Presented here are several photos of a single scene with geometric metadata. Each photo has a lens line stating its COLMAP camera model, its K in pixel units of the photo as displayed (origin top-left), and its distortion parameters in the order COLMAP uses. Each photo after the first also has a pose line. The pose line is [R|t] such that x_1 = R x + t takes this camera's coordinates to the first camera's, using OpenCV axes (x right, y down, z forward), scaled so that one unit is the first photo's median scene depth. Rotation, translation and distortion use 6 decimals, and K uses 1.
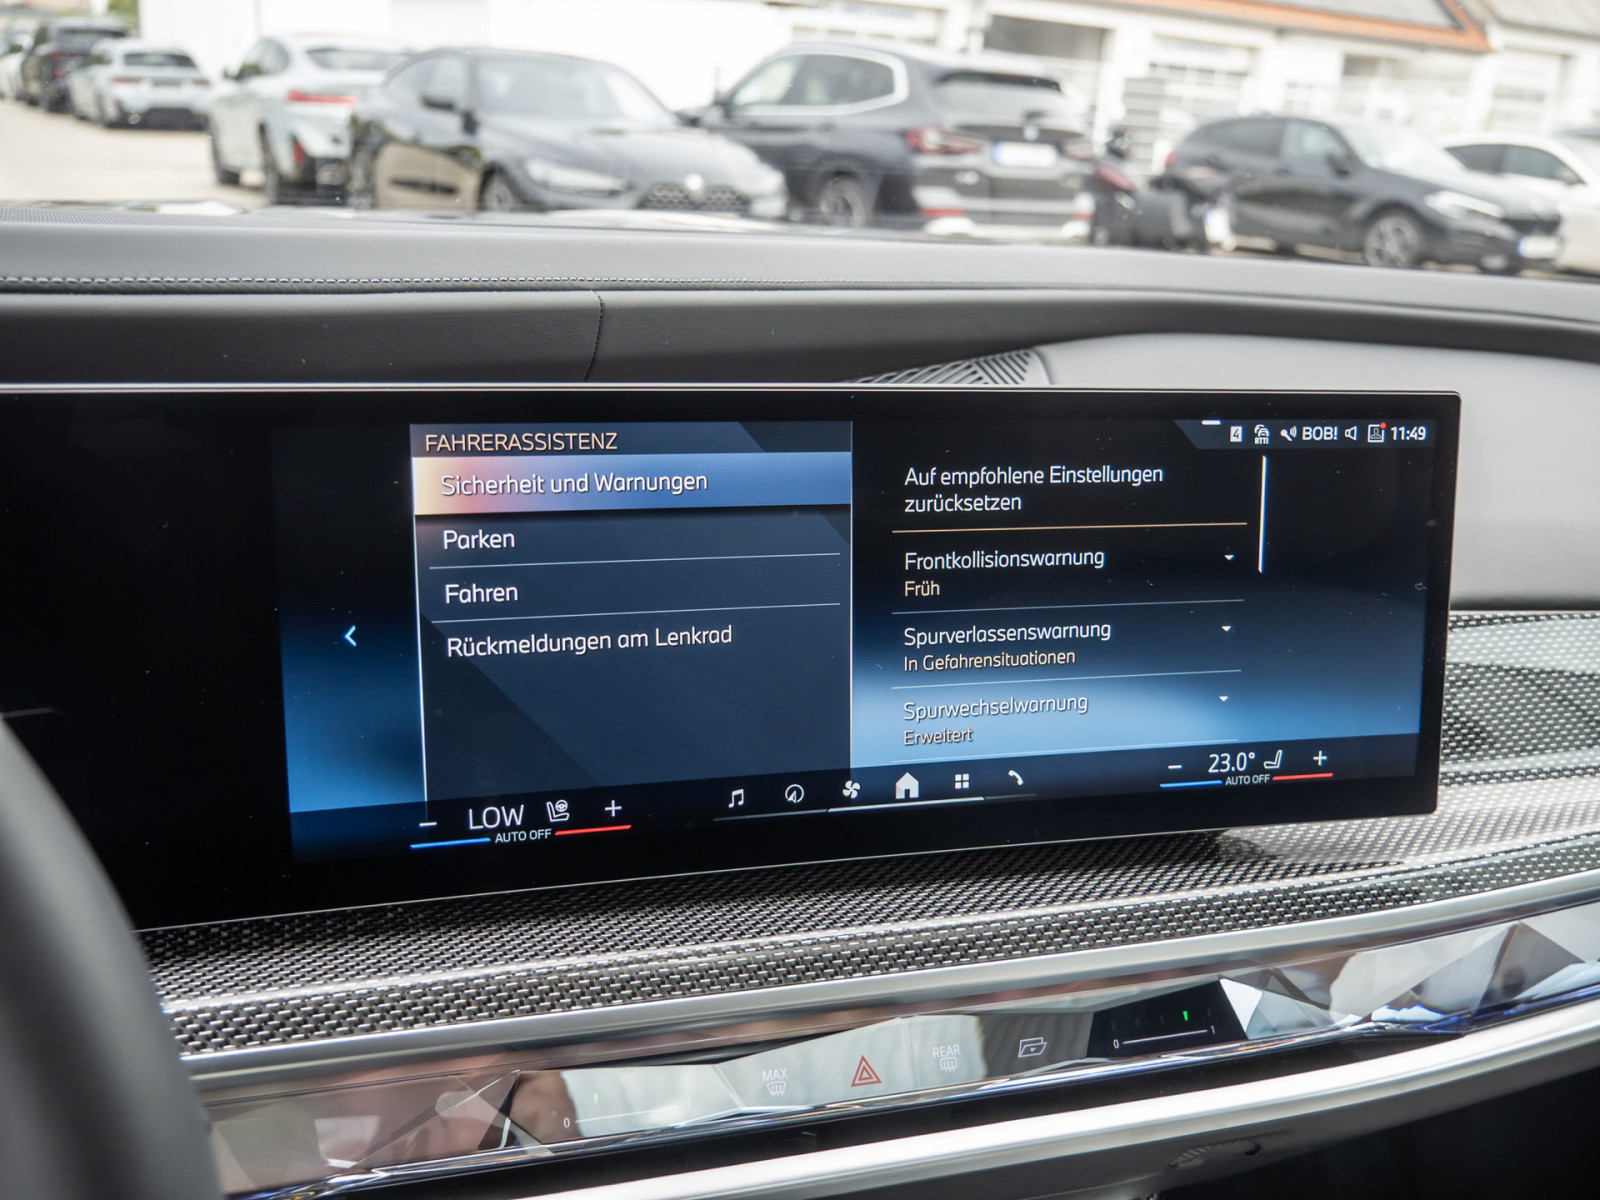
lens RADIAL K [[1442.0, 0, 795.2], [0, 1442.0, 615.5], [0, 0, 1]] dist [-0.017516, 0.030891]
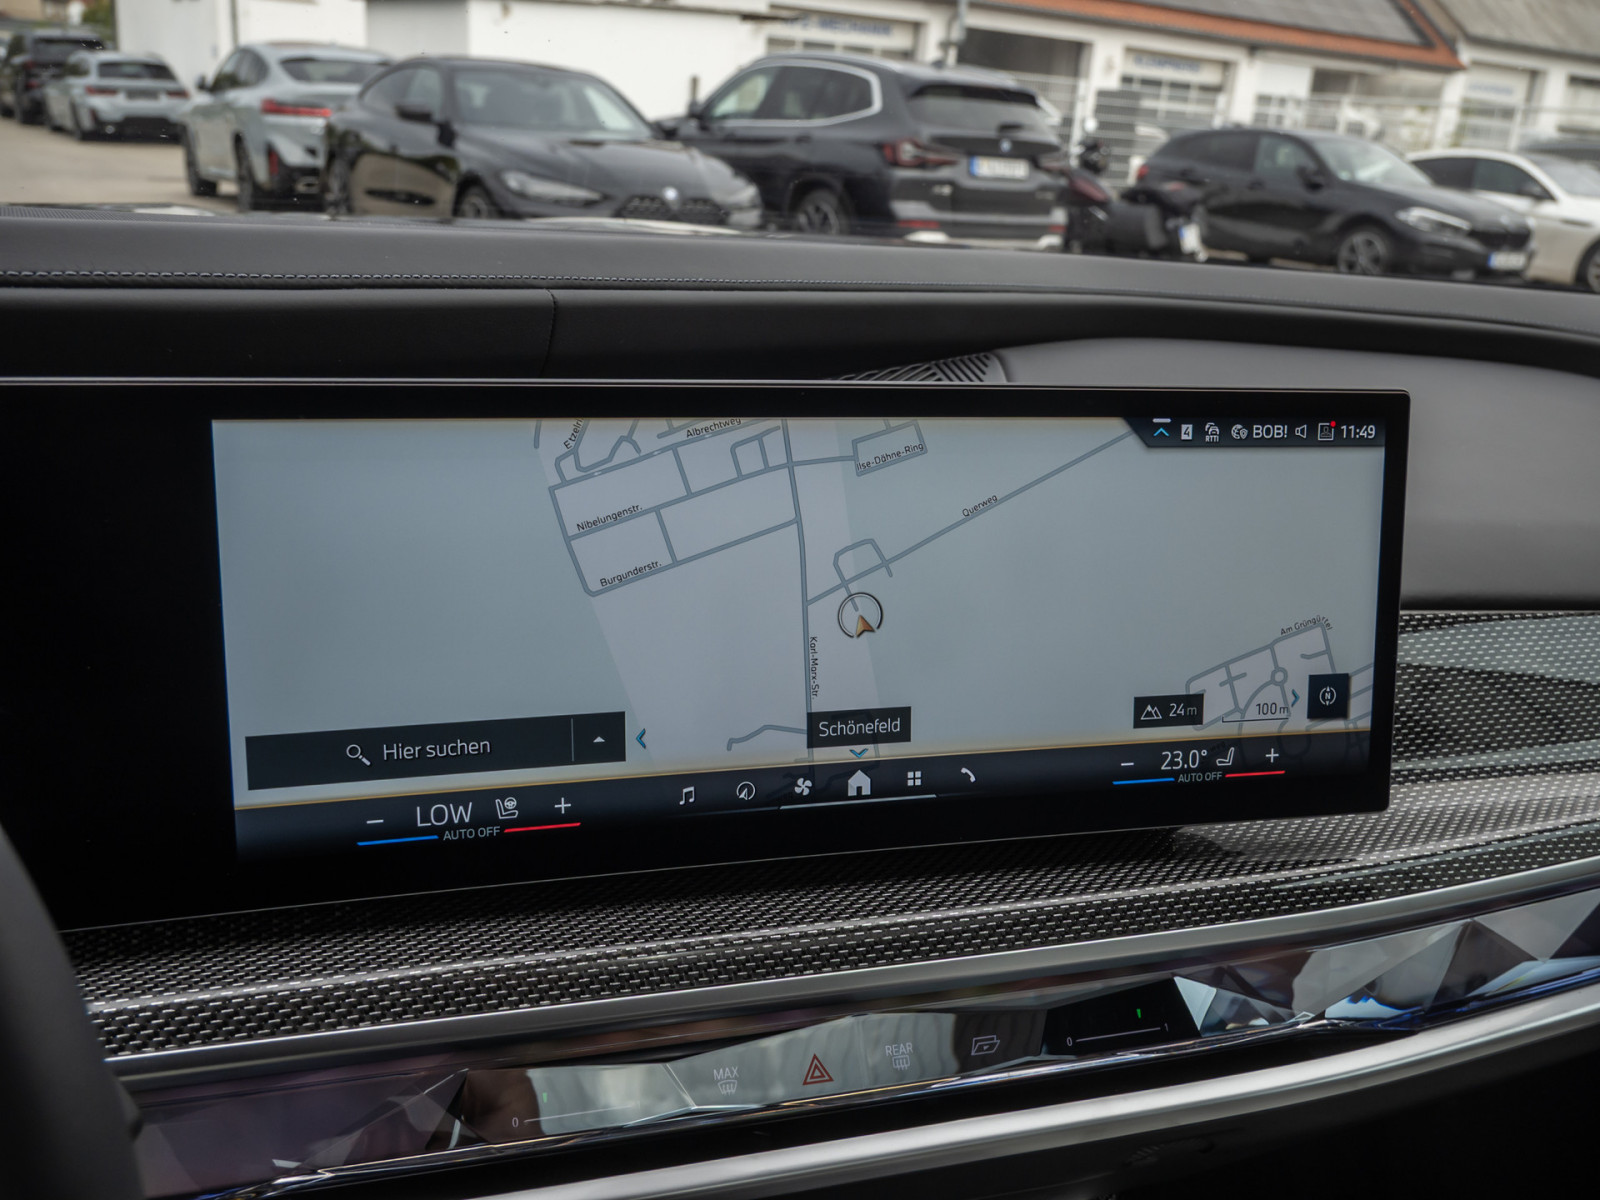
lens RADIAL K [[1442.0, 0, 793.5], [0, 1442.0, 612.8], [0, 0, 1]] dist [-0.017516, 0.030891]
pose [[0.999903, -0.000780, 0.013887, 0.017192], [0.000918, 0.999950, -0.009935, 0.009387], [-0.013879, 0.009947, 0.999854, 0.000521]]
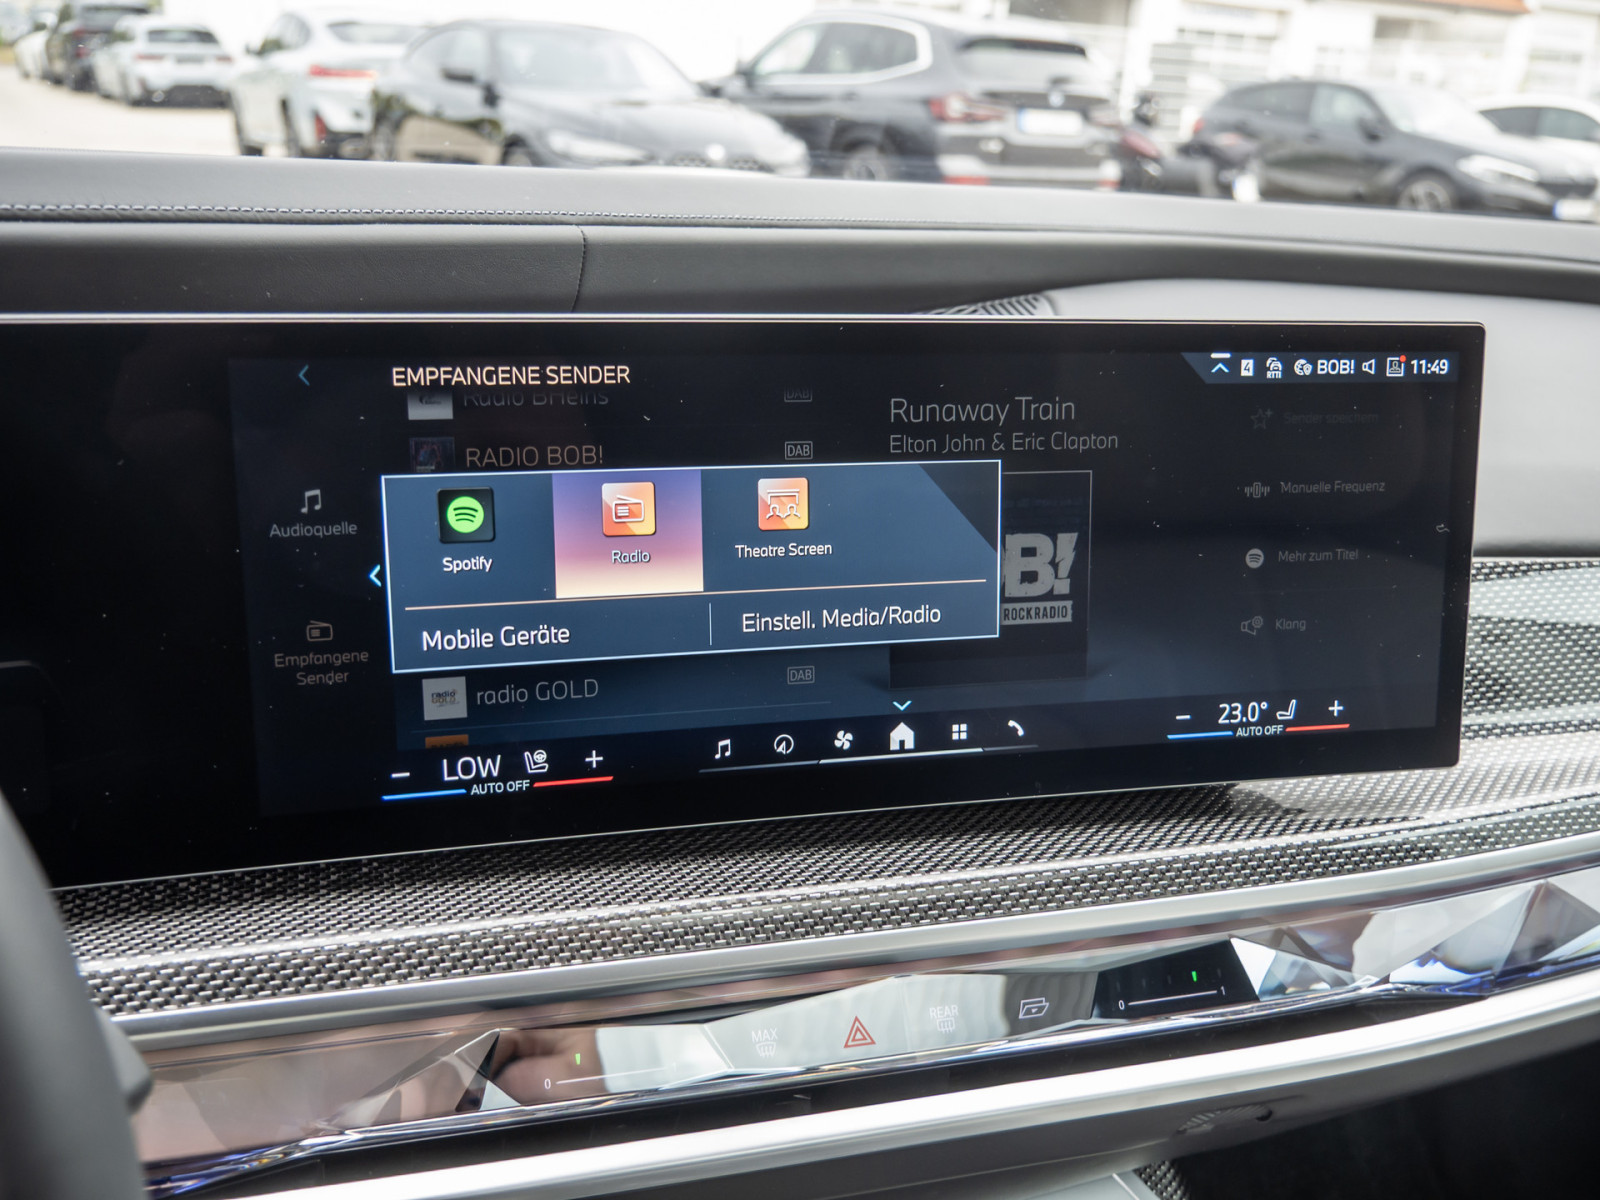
lens RADIAL K [[1442.0, 0, 795.0], [0, 1442.0, 615.3], [0, 0, 1]] dist [-0.017516, 0.030891]
pose [[0.999821, -0.003677, -0.018539, 0.022845], [0.003994, 0.999846, 0.017083, 0.019314], [0.018473, -0.017154, 0.999682, 0.037174]]
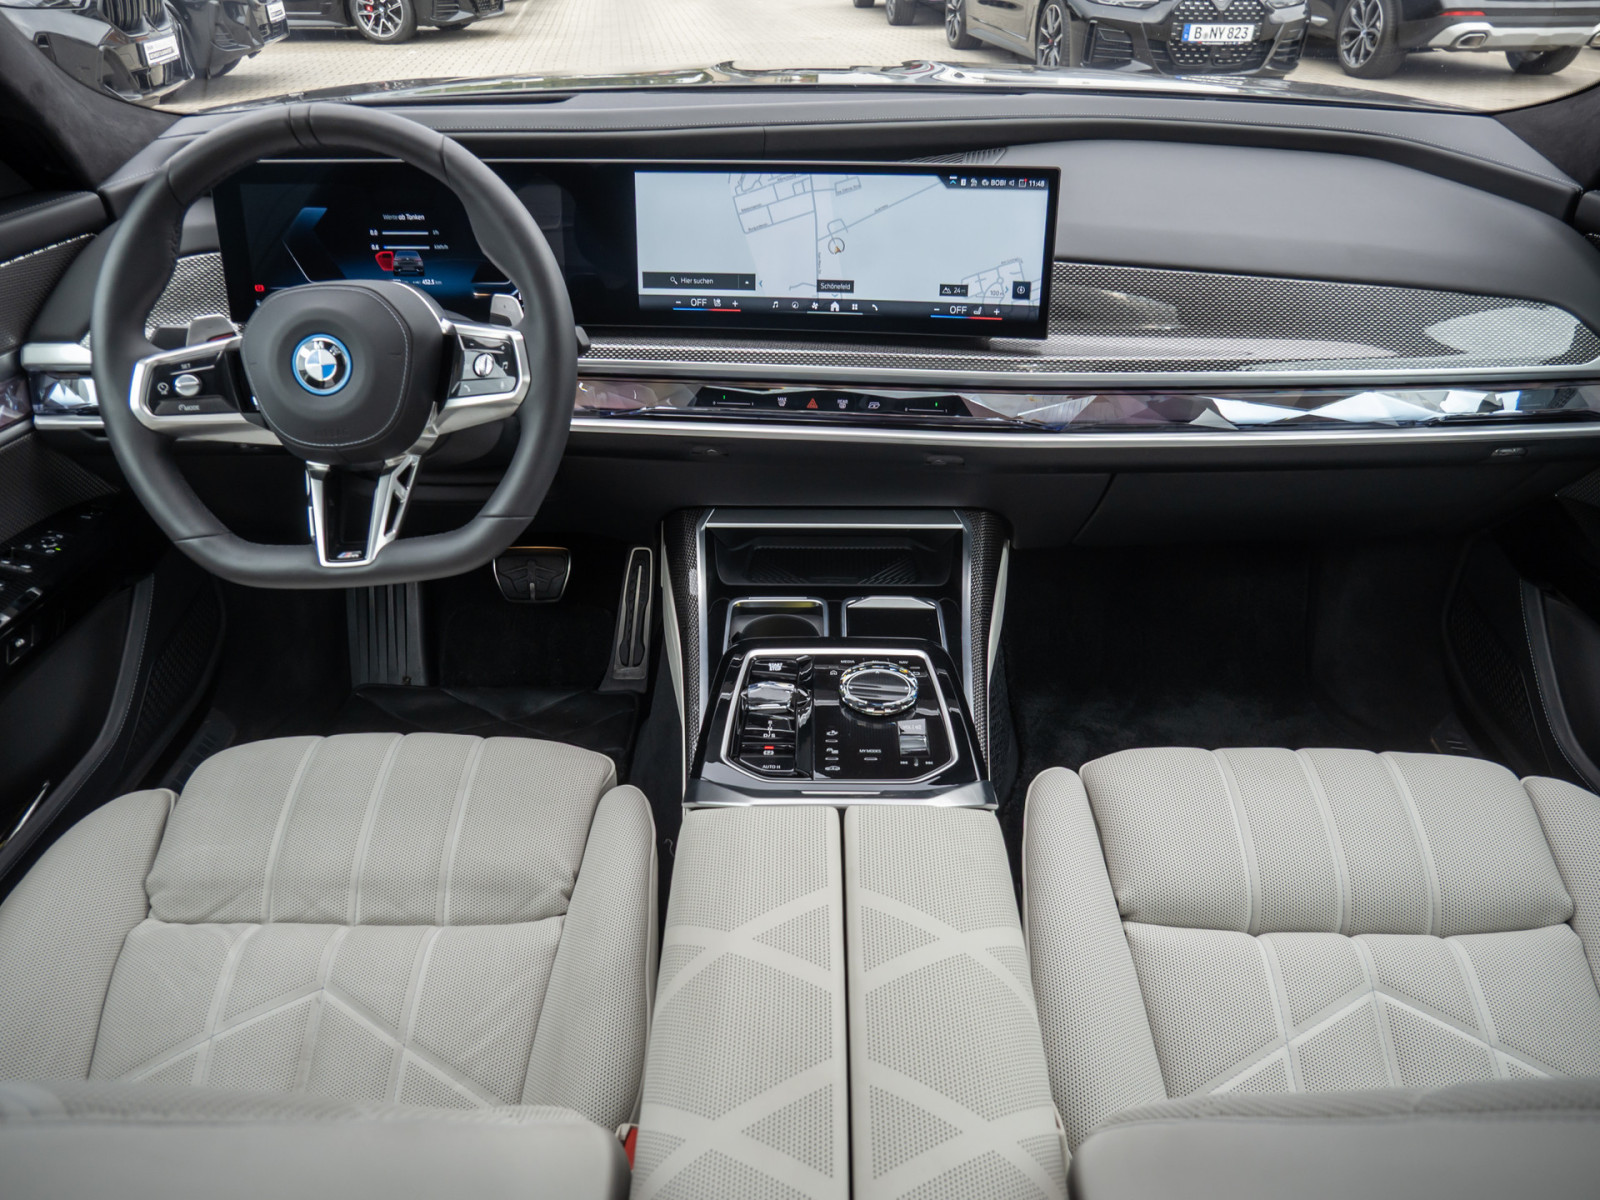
lens RADIAL K [[1137.0, 0, 808.7], [0, 1137.0, 598.3], [0, 0, 1]] dist [-0.046256, 0.005633]
pose [[0.911899, 0.156215, -0.379523, 0.914989], [-0.075137, 0.972644, 0.219813, 0.178195], [0.403479, -0.171931, 0.898691, -1.083626]]
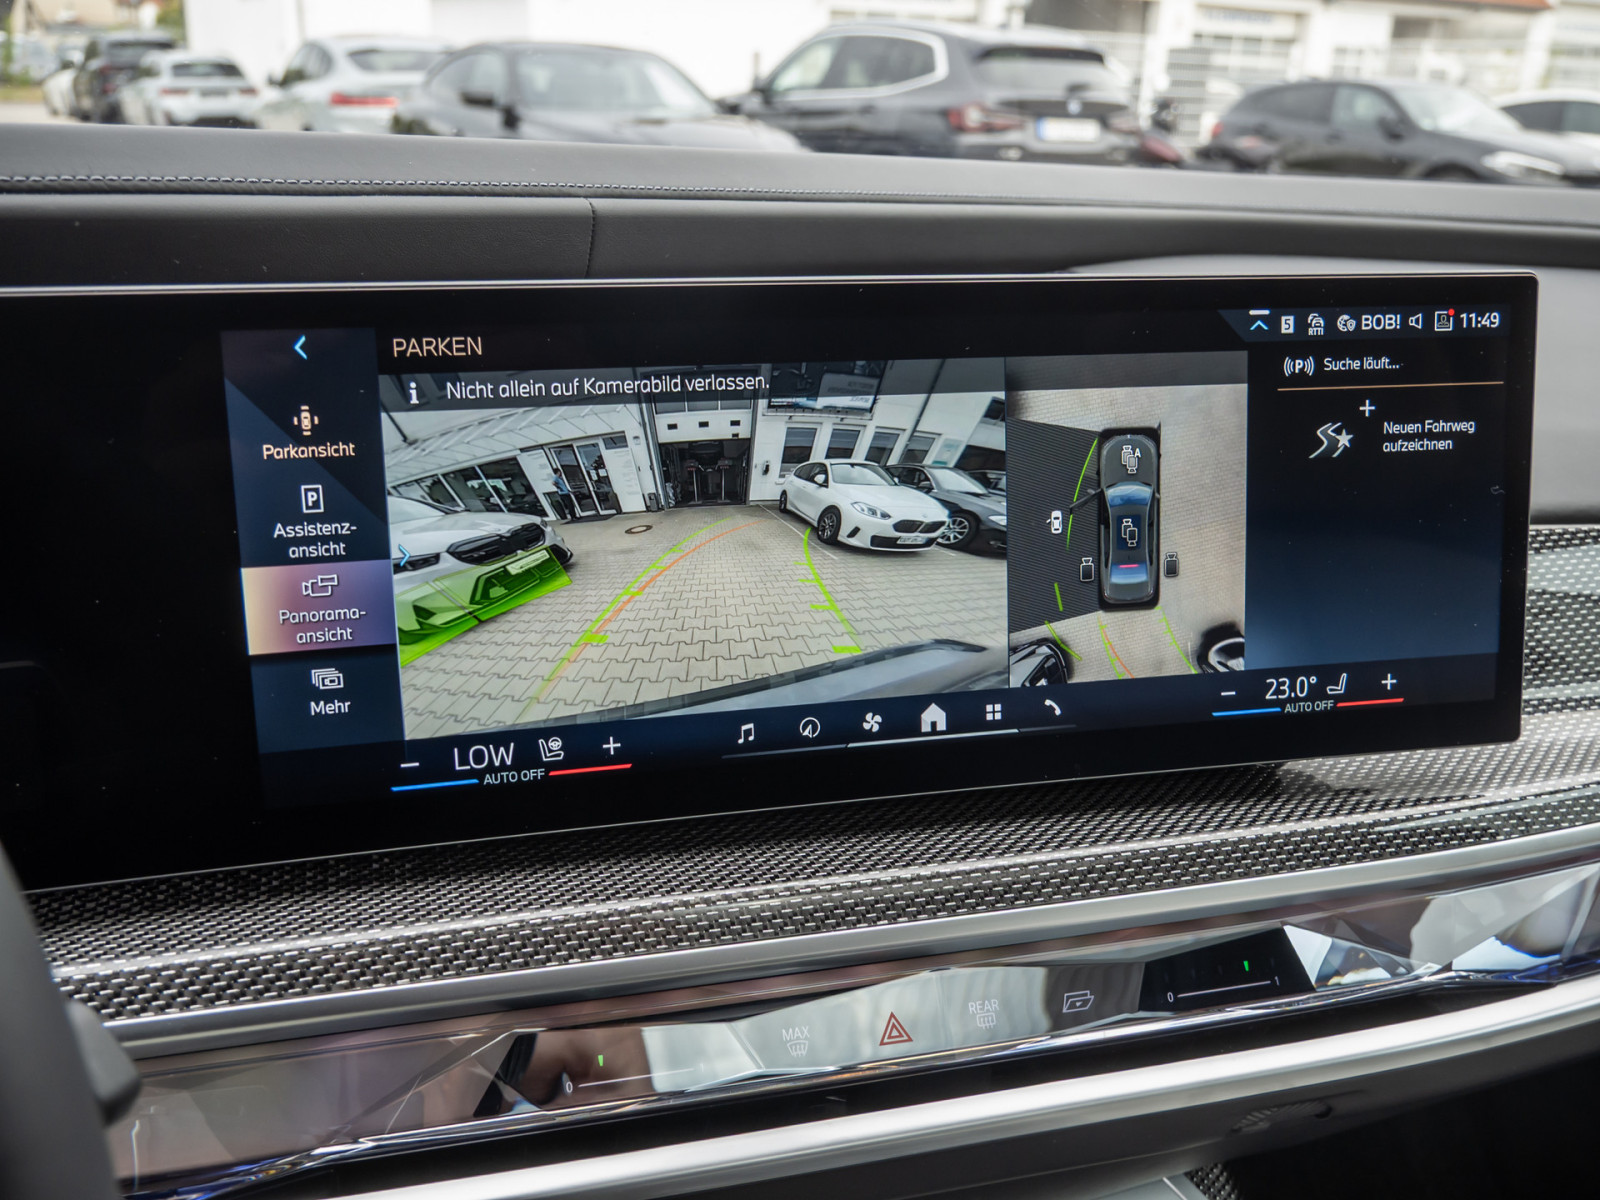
lens RADIAL K [[1442.0, 0, 796.5], [0, 1442.0, 613.6], [0, 0, 1]] dist [-0.017516, 0.030891]
pose [[0.999009, -0.024443, -0.037206, 0.024583], [0.024631, 0.999686, 0.004589, 0.042426], [0.037083, -0.005501, 0.999297, 0.074999]]
